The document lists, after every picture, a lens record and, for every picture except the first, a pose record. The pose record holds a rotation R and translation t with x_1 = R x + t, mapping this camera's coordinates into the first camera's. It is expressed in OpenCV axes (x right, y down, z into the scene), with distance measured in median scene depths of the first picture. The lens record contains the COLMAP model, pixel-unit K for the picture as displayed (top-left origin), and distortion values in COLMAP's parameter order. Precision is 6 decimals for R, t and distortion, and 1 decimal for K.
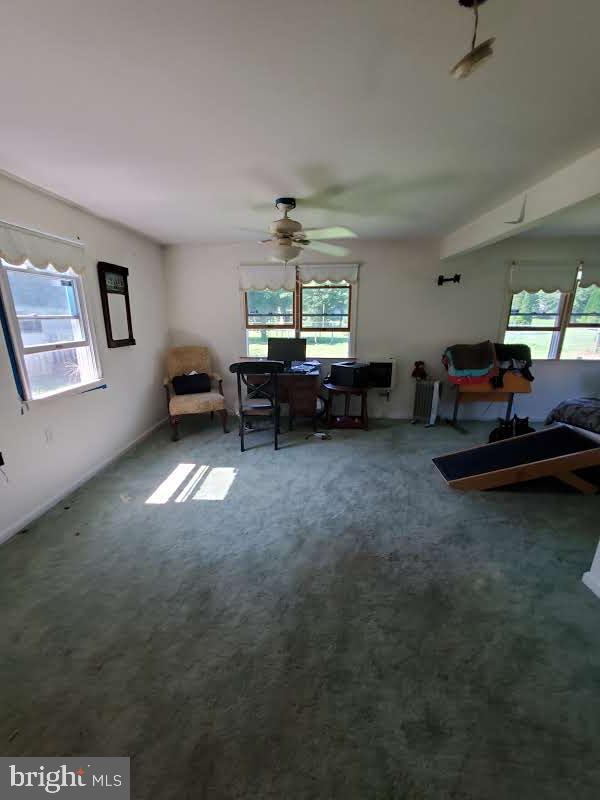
lens RADIAL K [[318.5, 0, 297.4], [0, 318.5, 396.3], [0, 0, 1]] dist [-0.001978, 0.000151]
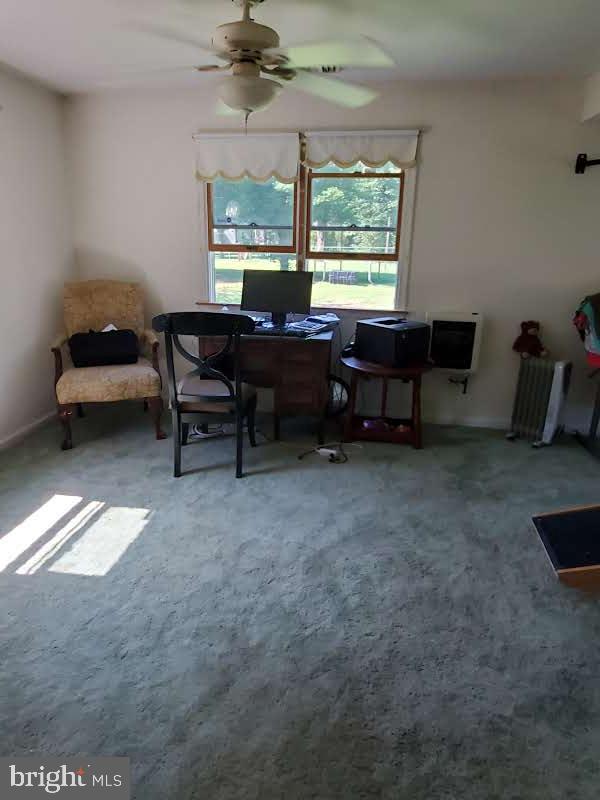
lens RADIAL K [[521.1, 0, 296.2], [0, 521.1, 392.4], [0, 0, 1]] dist [0.002363, -0.002175]
pose [[0.995320, 0.046508, -0.084703, 0.088575], [-0.042751, 0.998043, 0.045645, -0.017900], [0.086660, -0.041811, 0.995360, 0.120901]]
